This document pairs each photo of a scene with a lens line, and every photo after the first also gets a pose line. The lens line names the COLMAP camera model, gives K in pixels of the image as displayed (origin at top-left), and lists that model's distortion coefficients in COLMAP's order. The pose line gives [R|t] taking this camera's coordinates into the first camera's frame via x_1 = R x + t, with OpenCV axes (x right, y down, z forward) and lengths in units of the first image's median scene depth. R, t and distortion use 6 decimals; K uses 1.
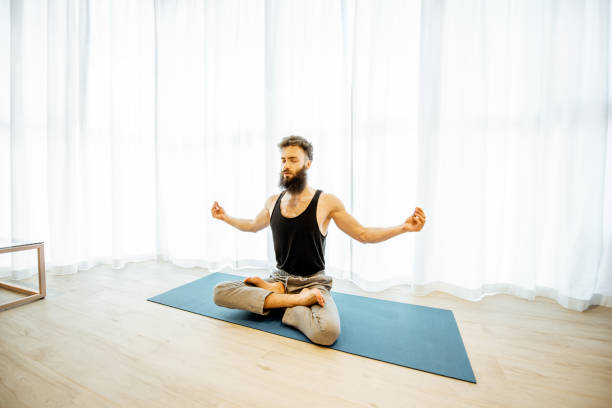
lens RADIAL K [[258.9, 0, 292.8], [0, 258.9, 194.1], [0, 0, 1]] dist [0.000200, 0.000042]
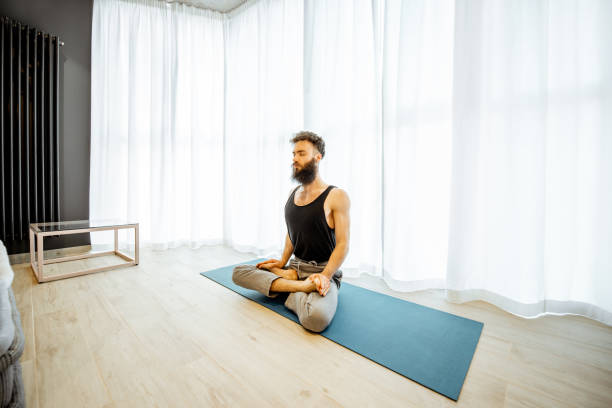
lens RADIAL K [[258.9, 0, 292.8], [0, 258.9, 194.1], [0, 0, 1]] dist [0.000200, 0.000042]
pose [[0.937762, 0.000617, -0.347278, 0.310928], [0.004080, 0.999910, 0.012794, 0.016542], [0.347255, -0.013415, 0.937675, 0.004528]]
